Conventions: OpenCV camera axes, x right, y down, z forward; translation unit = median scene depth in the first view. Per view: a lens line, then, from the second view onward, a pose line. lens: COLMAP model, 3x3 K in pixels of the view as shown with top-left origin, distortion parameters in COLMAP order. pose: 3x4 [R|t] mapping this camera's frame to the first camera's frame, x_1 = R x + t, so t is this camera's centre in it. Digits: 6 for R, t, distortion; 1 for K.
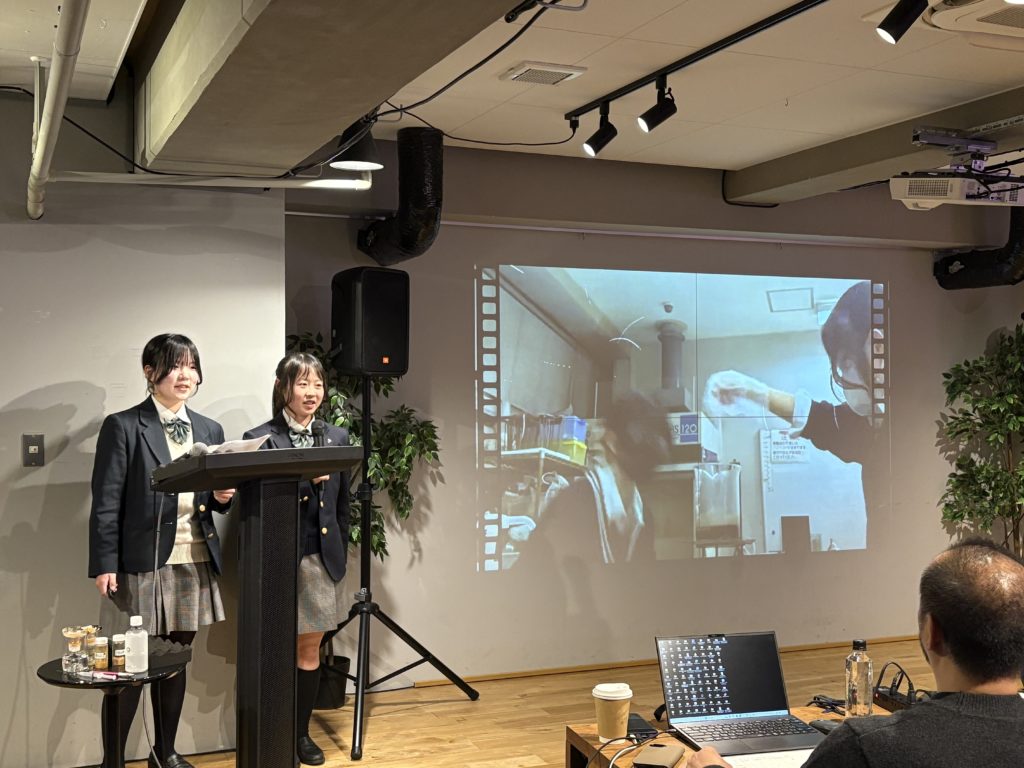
lens RADIAL K [[1208.3, 0, 512.0], [0, 1208.3, 384.0], [0, 0, 1]] dist [0.177693, -0.596761]
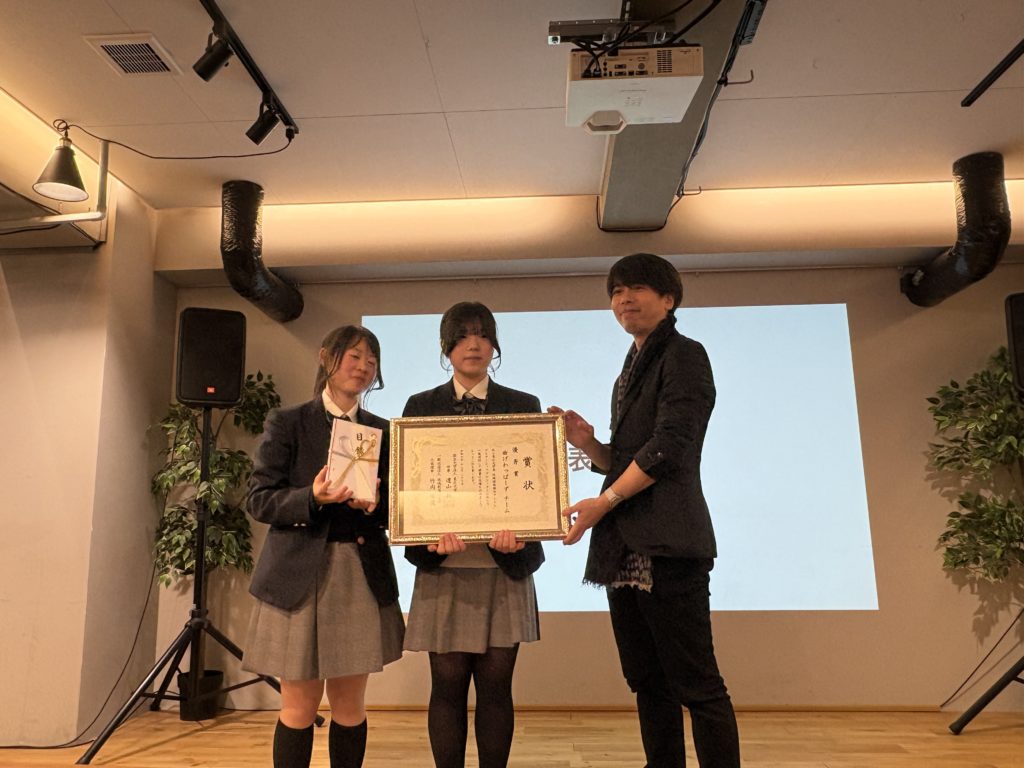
lens RADIAL K [[784.4, 0, 507.2], [0, 784.4, 386.5], [0, 0, 1]] dist [-0.001461, 0.002399]
pose [[0.895464, -0.087643, -0.436421, 0.464643], [0.014754, 0.985730, -0.167683, 0.104377], [0.444890, 0.143716, 0.883979, 0.511957]]
